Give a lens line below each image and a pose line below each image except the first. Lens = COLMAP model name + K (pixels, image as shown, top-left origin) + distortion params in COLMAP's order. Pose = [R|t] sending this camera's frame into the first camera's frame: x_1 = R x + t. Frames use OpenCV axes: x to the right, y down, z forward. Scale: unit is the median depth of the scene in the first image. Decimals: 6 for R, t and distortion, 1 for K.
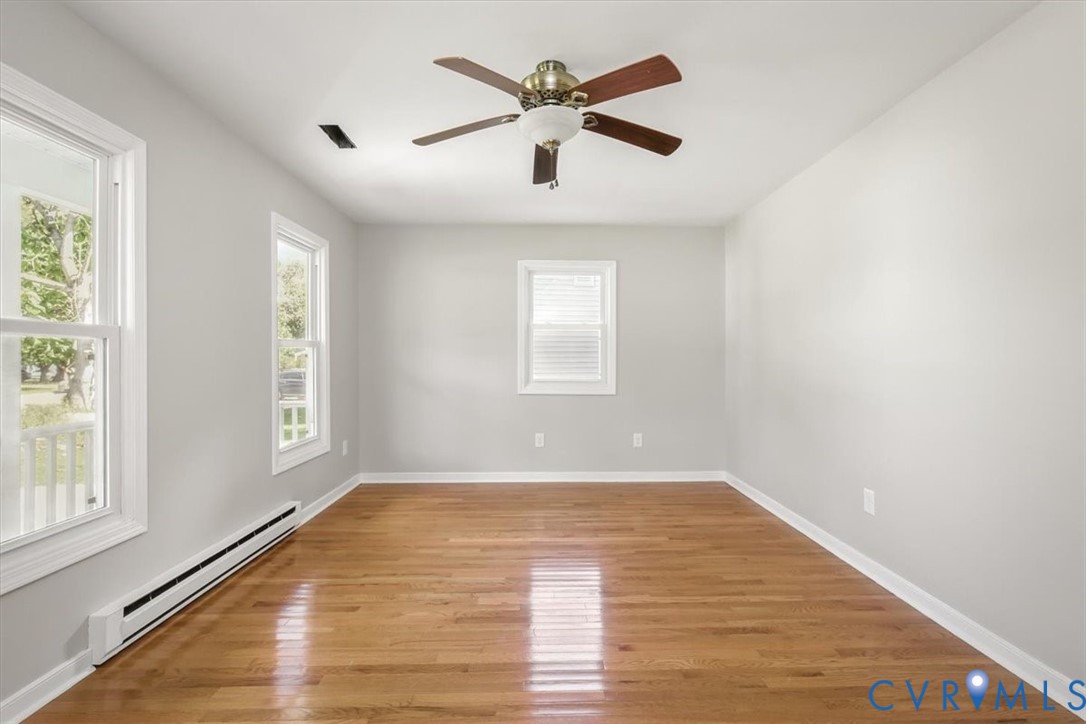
lens RADIAL K [[495.0, 0, 552.5], [0, 495.0, 352.5], [0, 0, 1]] dist [-0.002476, -0.000045]
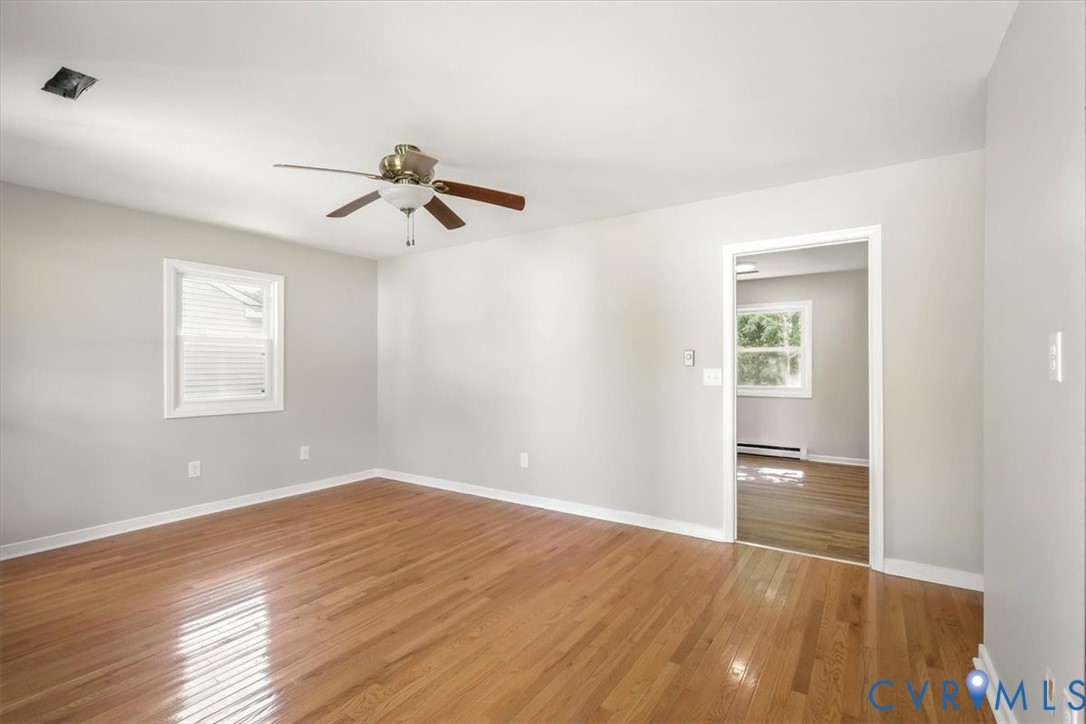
lens RADIAL K [[495.0, 0, 552.5], [0, 495.0, 352.5], [0, 0, 1]] dist [-0.002476, -0.000045]
pose [[0.568394, 0.020238, 0.822508, -0.475176], [-0.005364, 0.999767, -0.020893, -0.016613], [-0.822739, 0.007464, 0.568370, -0.017651]]
